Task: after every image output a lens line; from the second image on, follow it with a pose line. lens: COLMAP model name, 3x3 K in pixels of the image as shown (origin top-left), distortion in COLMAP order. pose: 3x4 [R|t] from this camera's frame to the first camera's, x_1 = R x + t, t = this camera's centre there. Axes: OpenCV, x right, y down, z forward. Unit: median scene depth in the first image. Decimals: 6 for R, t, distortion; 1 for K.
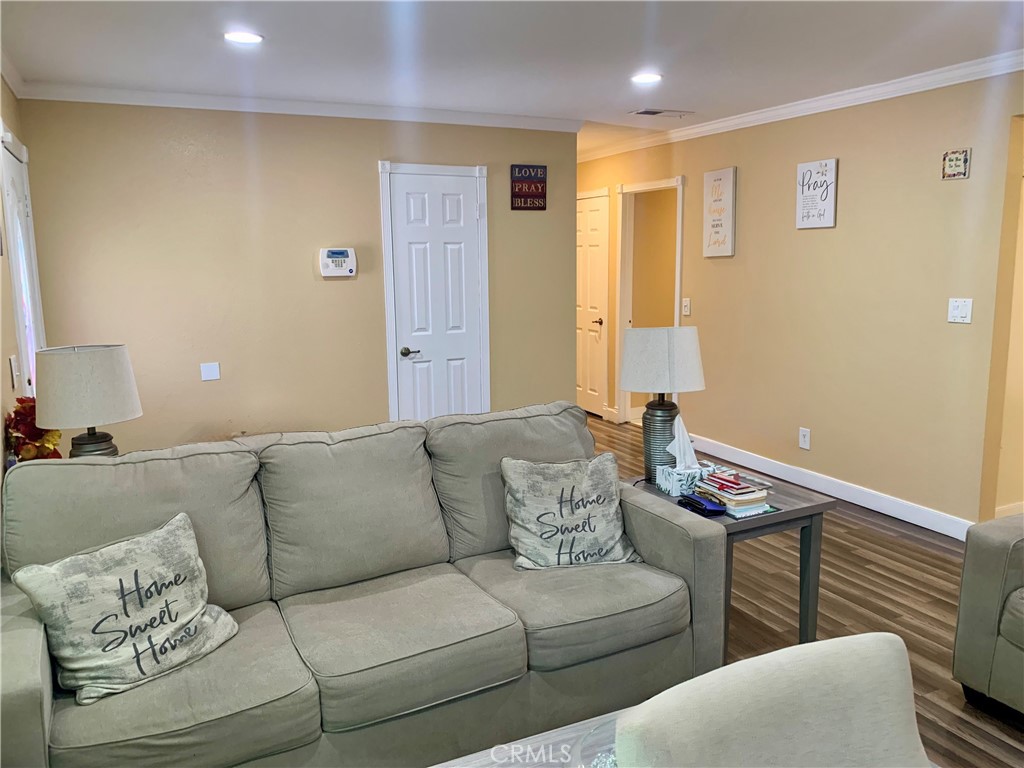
lens RADIAL K [[759.5, 0, 512.0], [0, 759.5, 384.0], [0, 0, 1]] dist [0.003357, -0.001677]
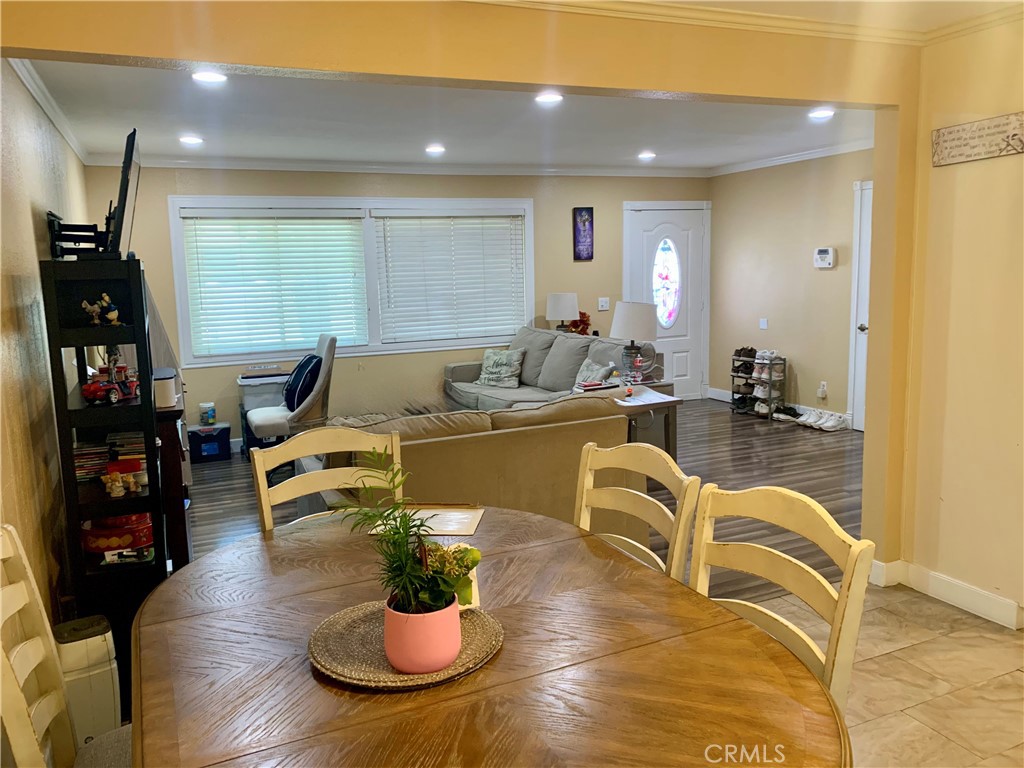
lens RADIAL K [[759.5, 0, 512.0], [0, 759.5, 384.0], [0, 0, 1]] dist [0.003357, -0.001677]
pose [[-0.001017, 0.165496, -0.986210, 1.210273], [-0.136145, 0.977005, 0.164092, -0.084213], [0.990688, 0.134434, 0.021538, 0.427852]]
